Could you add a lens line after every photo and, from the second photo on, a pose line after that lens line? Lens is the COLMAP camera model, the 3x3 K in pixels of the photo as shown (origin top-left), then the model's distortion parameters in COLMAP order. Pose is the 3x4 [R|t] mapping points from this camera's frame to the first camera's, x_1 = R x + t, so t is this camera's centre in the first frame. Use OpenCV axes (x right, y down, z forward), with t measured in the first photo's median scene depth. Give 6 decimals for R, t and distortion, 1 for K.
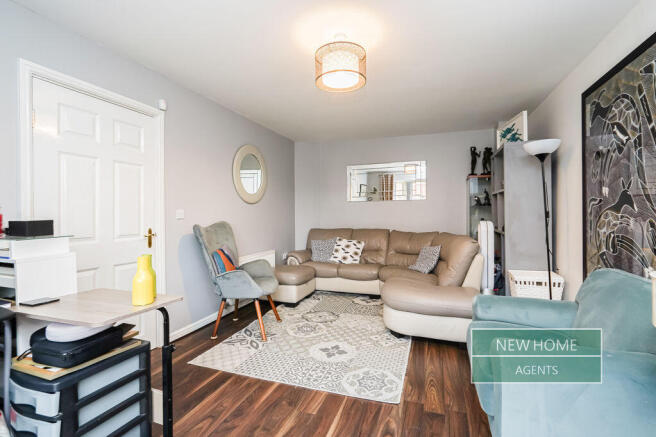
lens RADIAL K [[302.8, 0, 326.0], [0, 302.8, 216.6], [0, 0, 1]] dist [-0.000626, 0.000243]
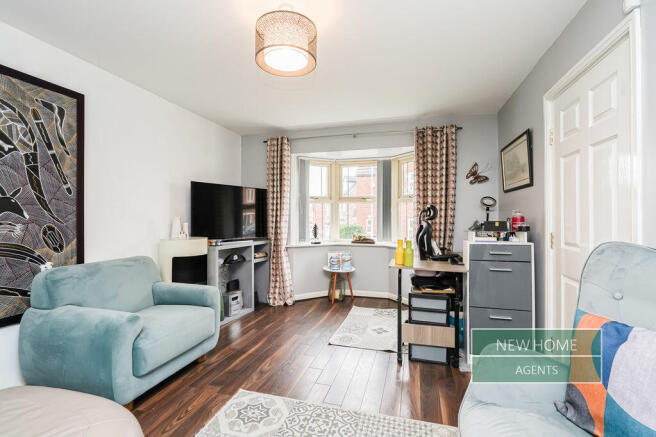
lens RADIAL K [[302.8, 0, 326.0], [0, 302.8, 216.6], [0, 0, 1]] dist [-0.000626, 0.000243]
pose [[-0.997712, 0.010761, -0.066746, -0.003286], [0.010539, 0.999938, 0.003672, -0.012308], [0.066781, 0.002960, -0.997763, 1.637868]]
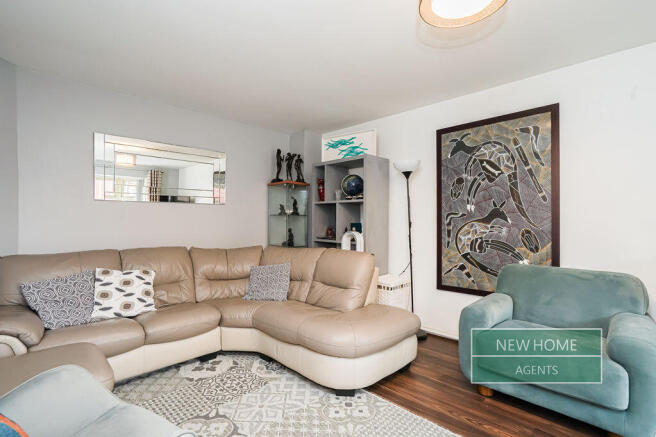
lens RADIAL K [[315.0, 0, 326.6], [0, 315.0, 220.0], [0, 0, 1]] dist [-0.017812, -0.000023]
pose [[0.427700, 0.009920, 0.903866, -0.549697], [0.002018, 0.999927, -0.011929, -0.012165], [-0.903918, 0.006926, 0.427649, 0.863822]]
